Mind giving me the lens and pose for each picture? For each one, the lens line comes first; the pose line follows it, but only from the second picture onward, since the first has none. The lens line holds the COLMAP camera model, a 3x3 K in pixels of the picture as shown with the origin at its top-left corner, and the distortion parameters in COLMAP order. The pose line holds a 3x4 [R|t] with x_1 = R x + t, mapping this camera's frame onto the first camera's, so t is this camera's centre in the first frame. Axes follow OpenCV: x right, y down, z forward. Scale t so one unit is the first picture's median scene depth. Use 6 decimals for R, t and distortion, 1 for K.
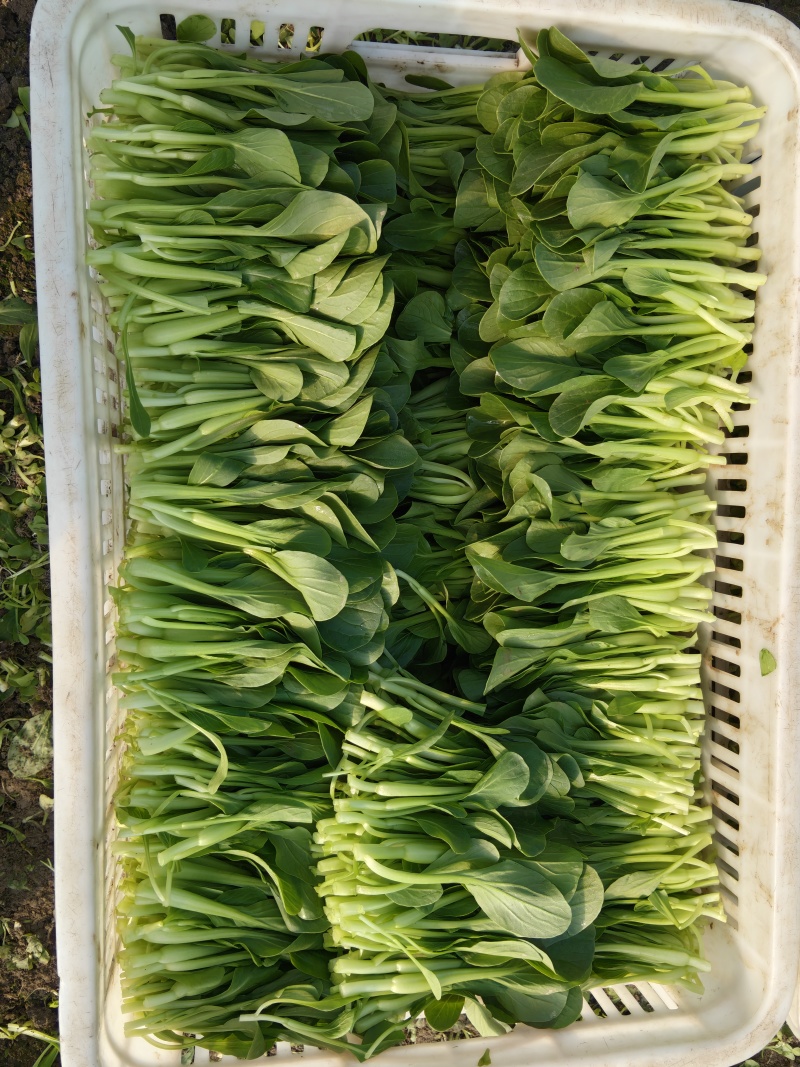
lens RADIAL K [[986.5, 0, 374.1], [0, 986.5, 510.2], [0, 0, 1]] dist [0.058741, -0.186700]
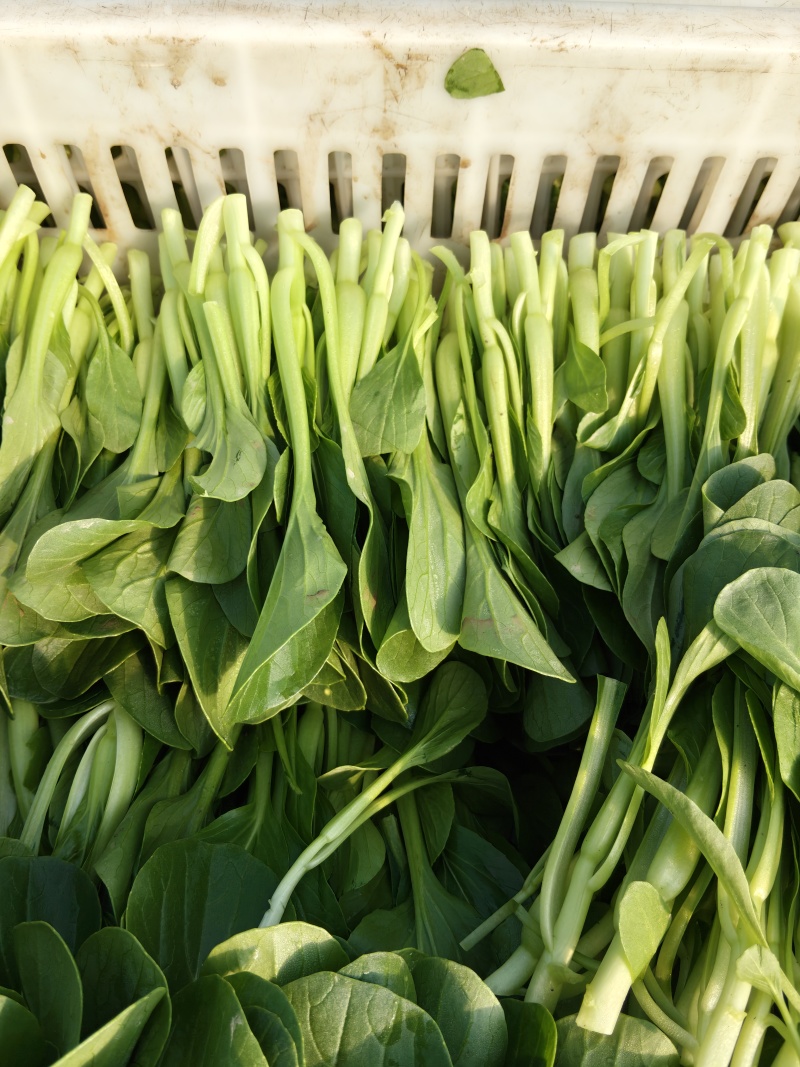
lens RADIAL K [[986.5, 0, 374.1], [0, 986.5, 510.2], [0, 0, 1]] dist [0.058741, -0.186700]
pose [[0.005332, -0.961476, 0.274838, 0.064886], [0.998830, -0.008091, -0.047681, 0.120899], [0.048067, 0.274770, 0.960308, 0.570019]]
